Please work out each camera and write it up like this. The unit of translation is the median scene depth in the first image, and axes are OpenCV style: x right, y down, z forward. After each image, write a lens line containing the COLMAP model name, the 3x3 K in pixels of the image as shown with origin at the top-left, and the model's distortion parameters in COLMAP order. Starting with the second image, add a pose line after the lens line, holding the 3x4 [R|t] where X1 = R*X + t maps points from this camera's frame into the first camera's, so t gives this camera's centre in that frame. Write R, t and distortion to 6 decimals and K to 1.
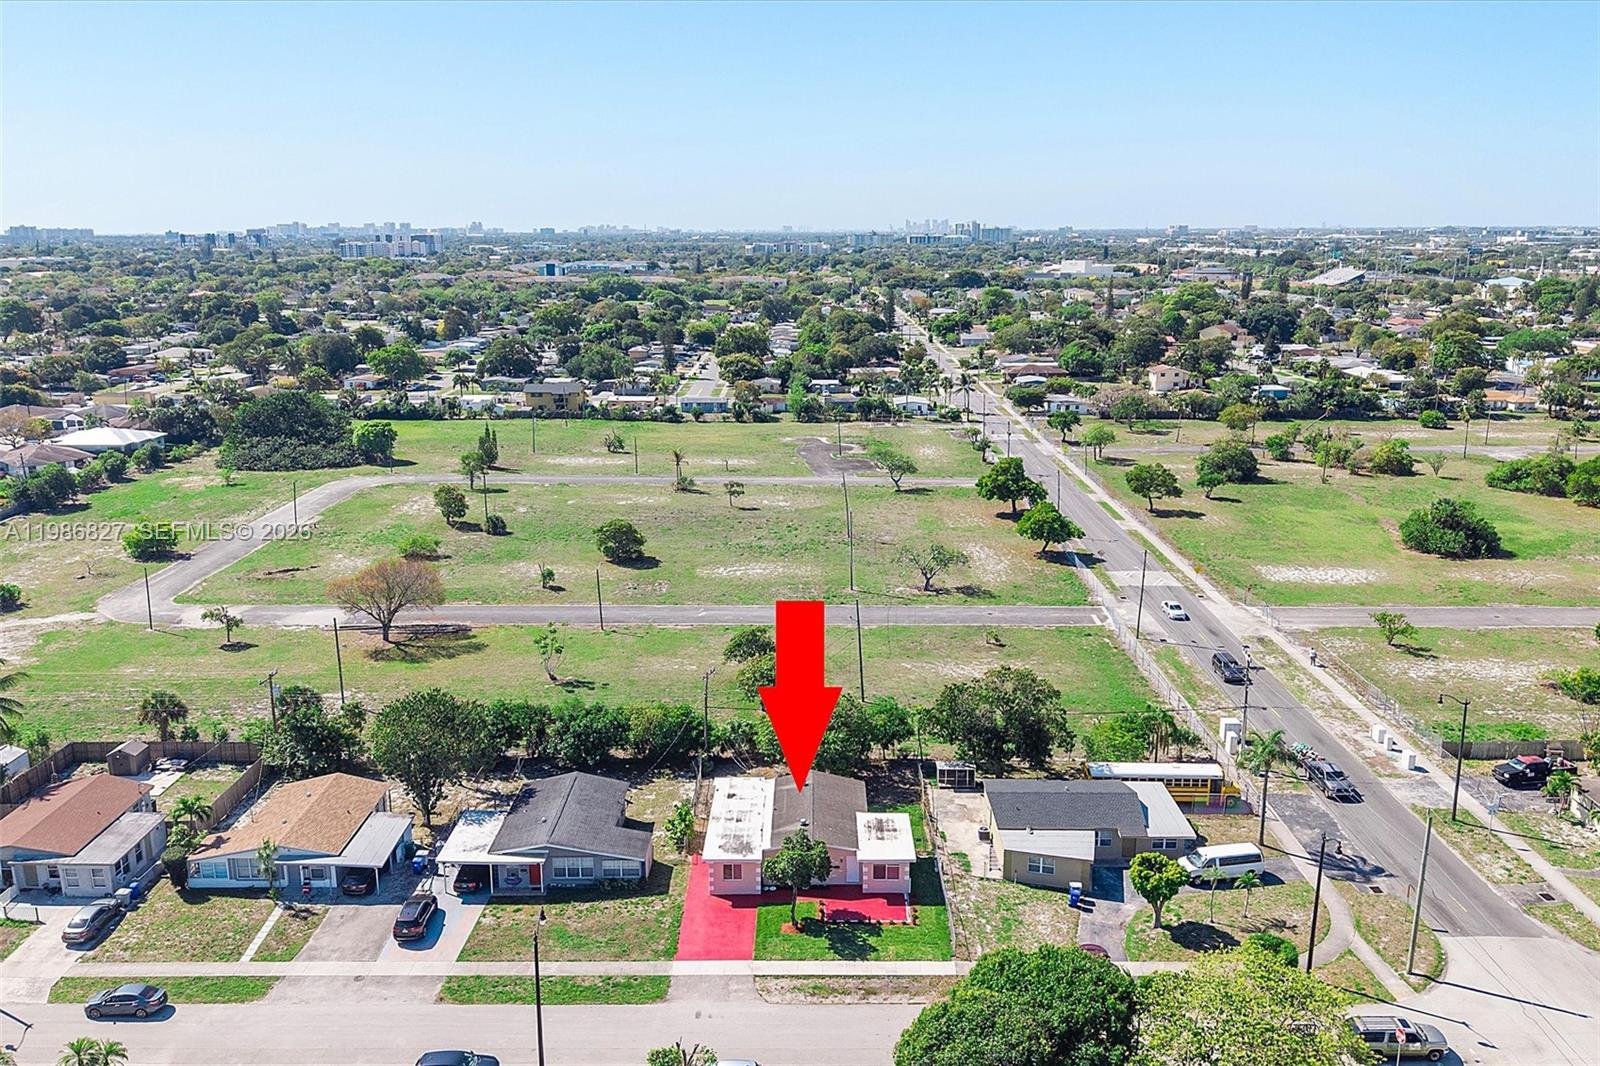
lens RADIAL K [[1273.7, 0, 800.0], [0, 1273.7, 533.0], [0, 0, 1]] dist [0.024308, -0.008301]
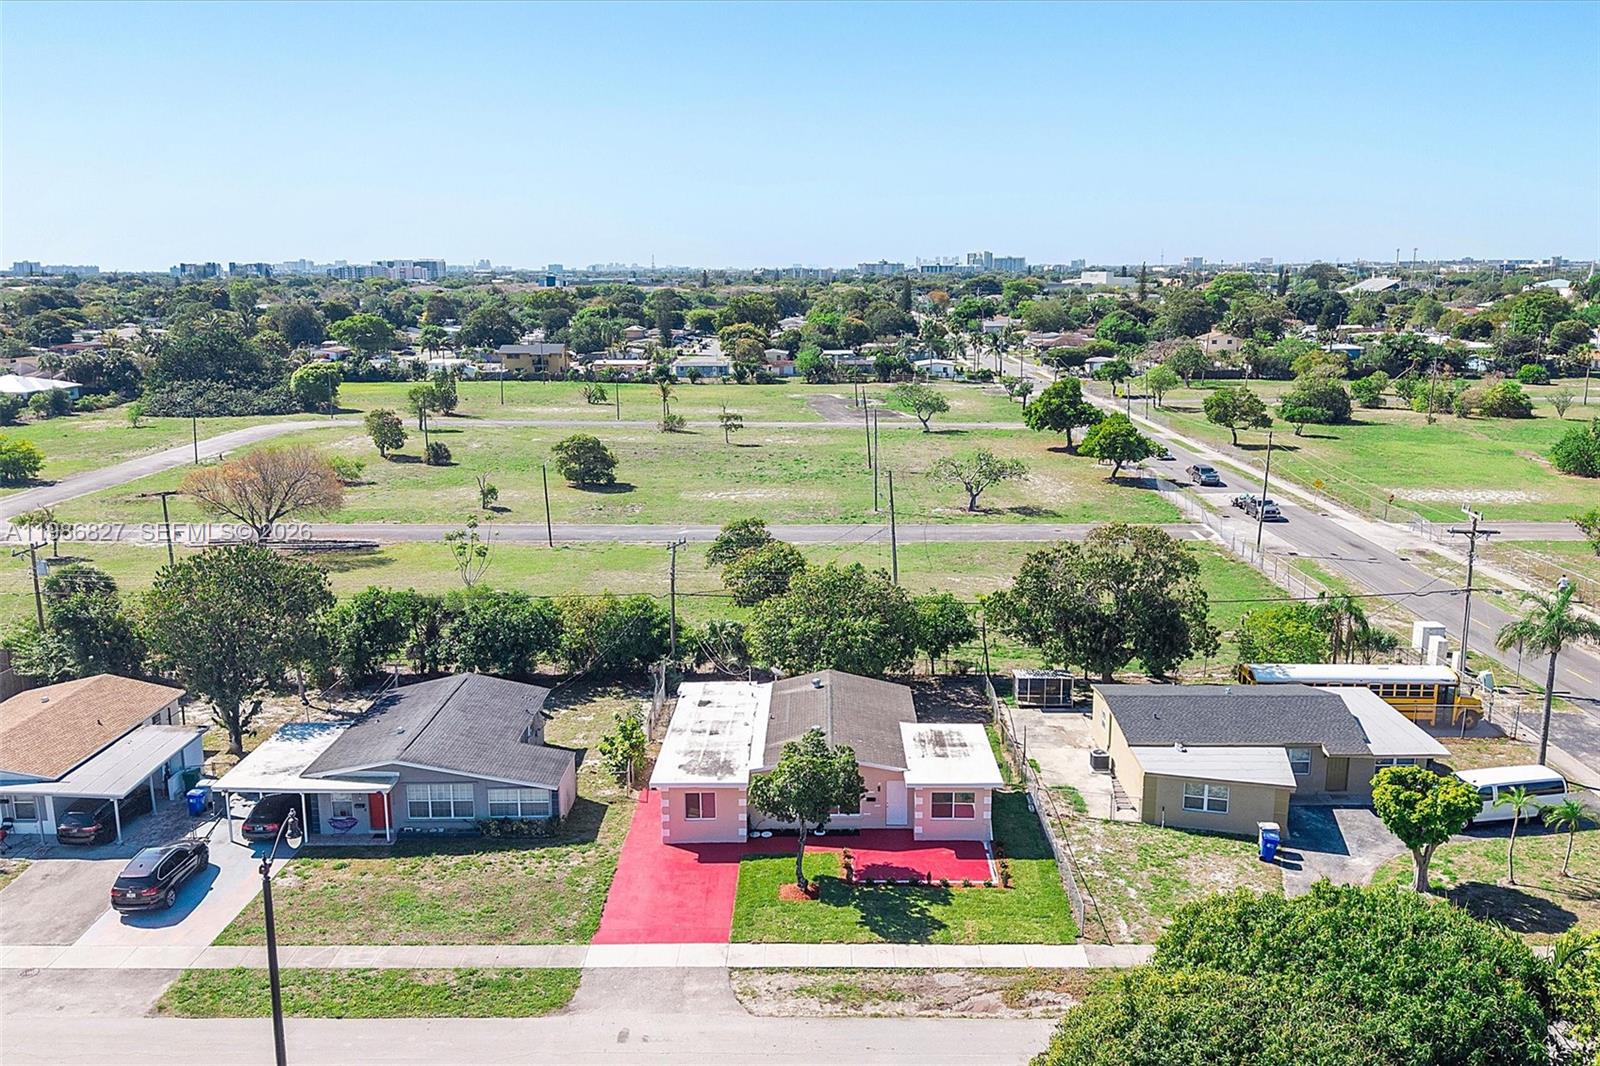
lens RADIAL K [[1313.6, 0, 800.0], [0, 1313.6, 533.0], [0, 0, 1]] dist [0.006936, 0.012498]
pose [[0.999967, -0.002316, -0.007797, -0.000070], [0.002134, 0.999727, -0.023253, 0.131853], [0.007848, 0.023235, 0.999699, 0.326581]]
